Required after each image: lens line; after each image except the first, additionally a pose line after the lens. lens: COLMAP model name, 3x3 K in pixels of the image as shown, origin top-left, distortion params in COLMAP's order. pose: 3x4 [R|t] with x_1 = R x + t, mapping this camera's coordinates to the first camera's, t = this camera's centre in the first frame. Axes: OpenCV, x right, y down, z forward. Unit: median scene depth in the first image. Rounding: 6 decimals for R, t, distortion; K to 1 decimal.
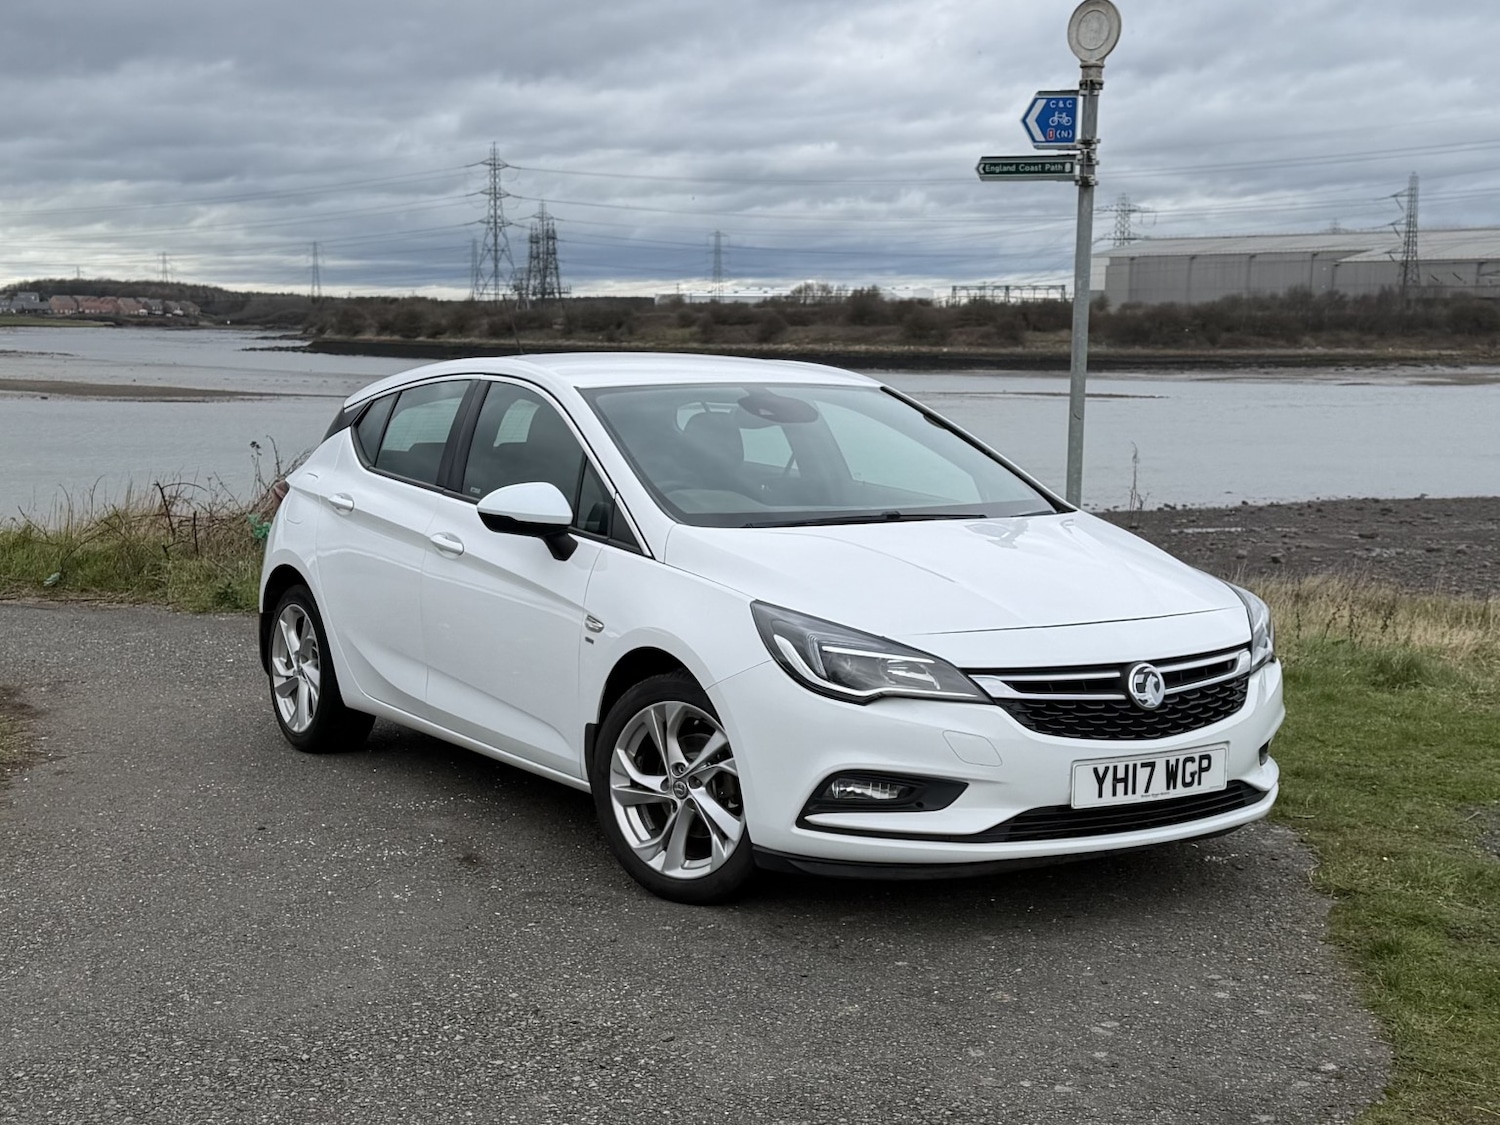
lens RADIAL K [[2334.6, 0, 771.3], [0, 2334.6, 640.6], [0, 0, 1]] dist [0.002840, 0.000000]
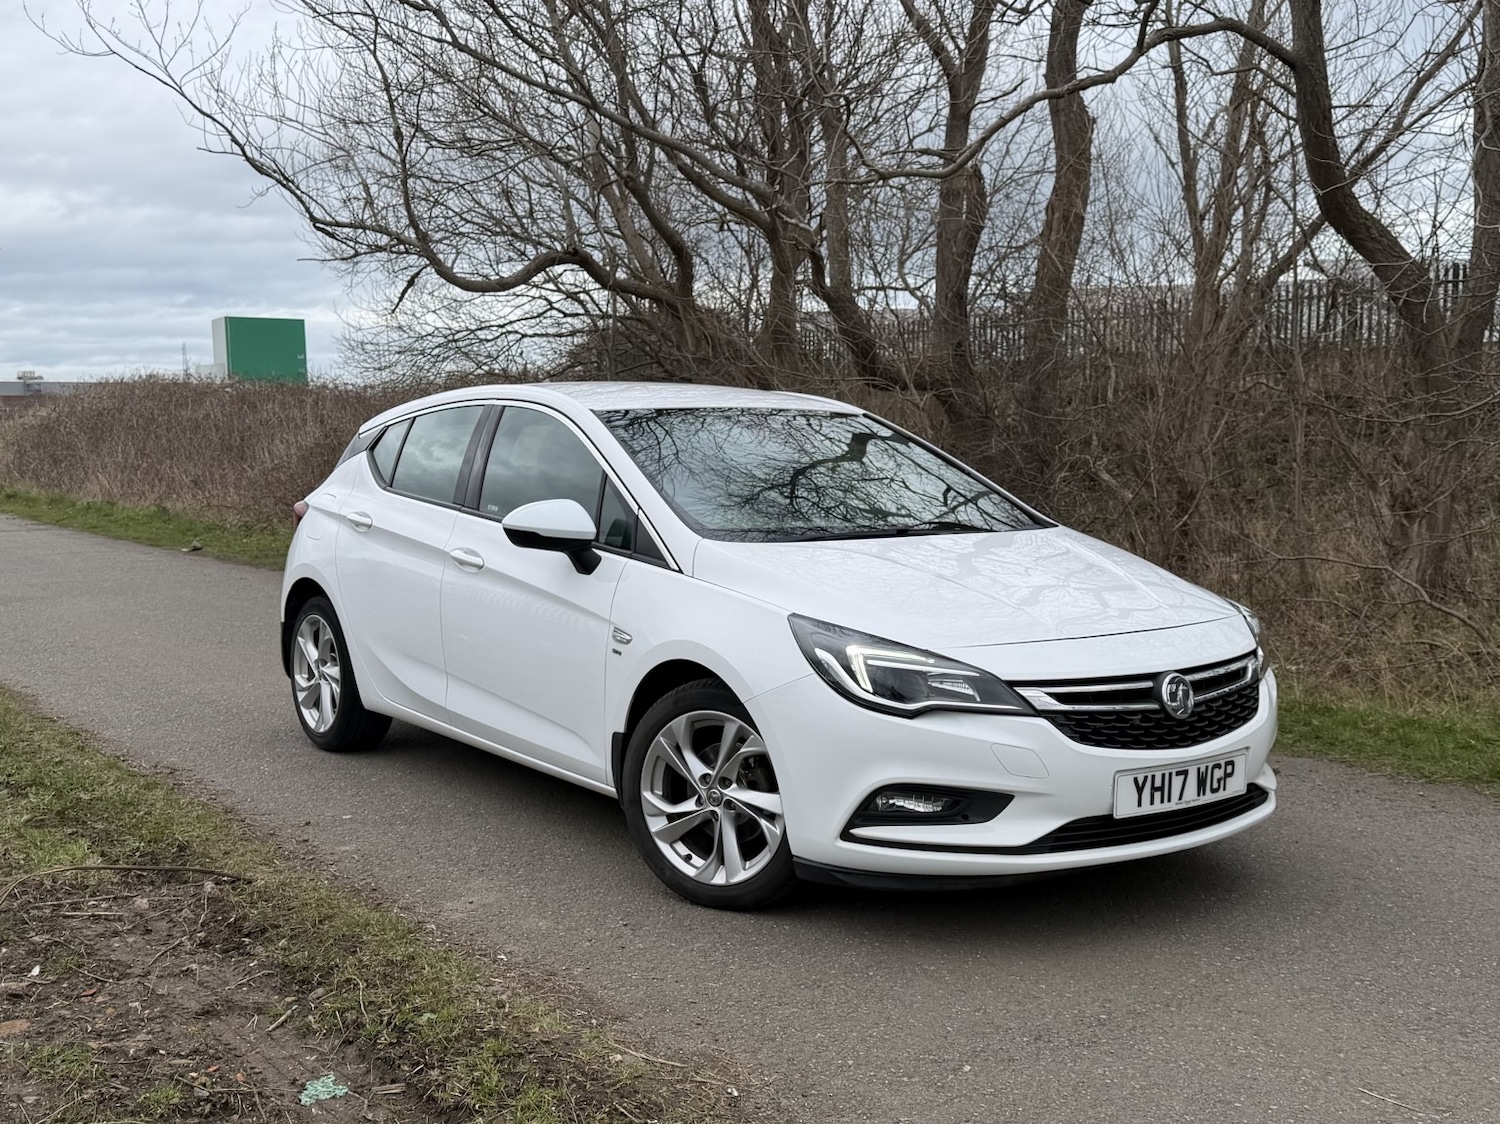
lens RADIAL K [[1671.6, 0, 816.5], [0, 1671.6, 632.0], [0, 0, 1]] dist [0.088825, 0.000000]
pose [[0.995536, -0.007277, 0.094105, -0.065074], [0.007001, 0.999970, 0.003270, -0.011587], [-0.094126, -0.002597, 0.995557, 0.281108]]
